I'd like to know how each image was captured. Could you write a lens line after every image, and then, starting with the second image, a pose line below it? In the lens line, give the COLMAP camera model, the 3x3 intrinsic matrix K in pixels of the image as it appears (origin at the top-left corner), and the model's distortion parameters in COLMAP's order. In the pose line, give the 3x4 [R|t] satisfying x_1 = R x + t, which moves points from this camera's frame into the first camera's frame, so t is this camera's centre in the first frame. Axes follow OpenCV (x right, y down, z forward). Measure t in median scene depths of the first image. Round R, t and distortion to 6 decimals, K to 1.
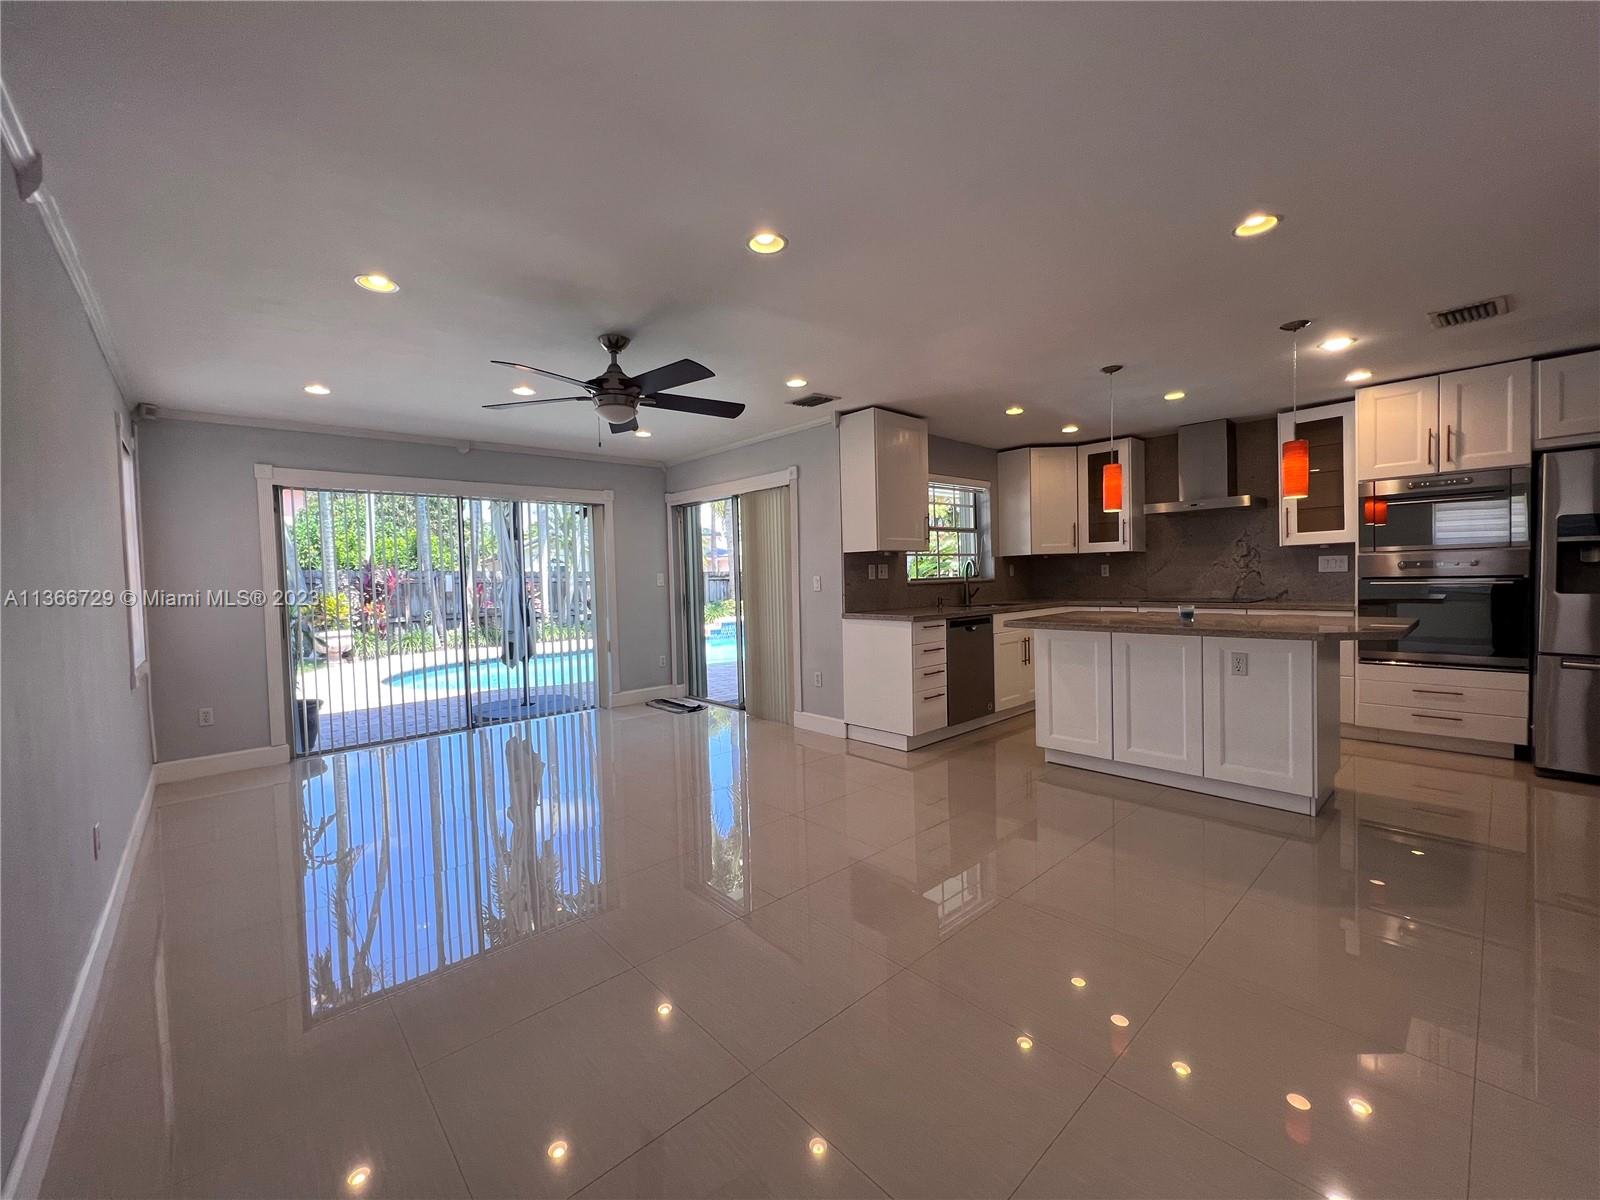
lens RADIAL K [[638.0, 0, 791.9], [0, 638.0, 590.6], [0, 0, 1]] dist [-0.005728, 0.000898]
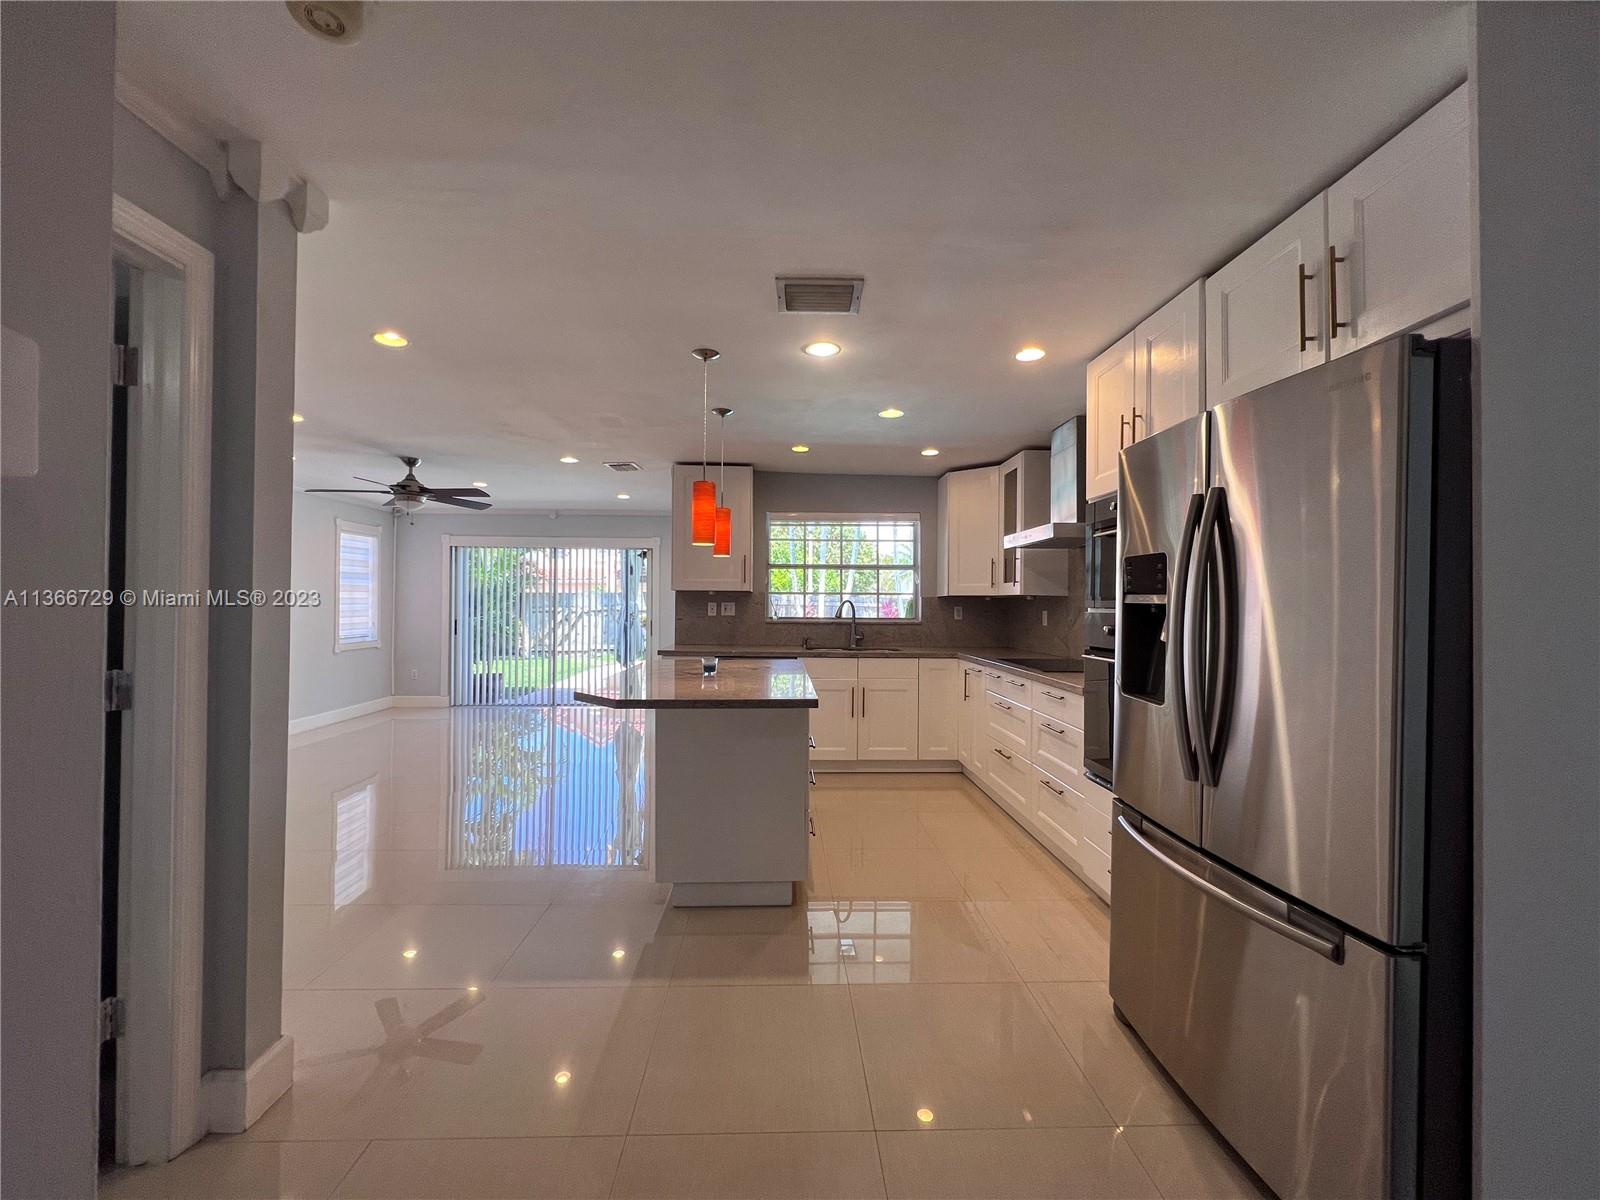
lens RADIAL K [[638.0, 0, 803.9], [0, 638.0, 603.3], [0, 0, 1]] dist [-0.005728, 0.000898]
pose [[0.767553, 0.032499, -0.640161, 0.980635], [-0.043774, 0.999040, -0.001766, -0.045646], [0.639489, 0.029378, 0.768239, 0.268262]]
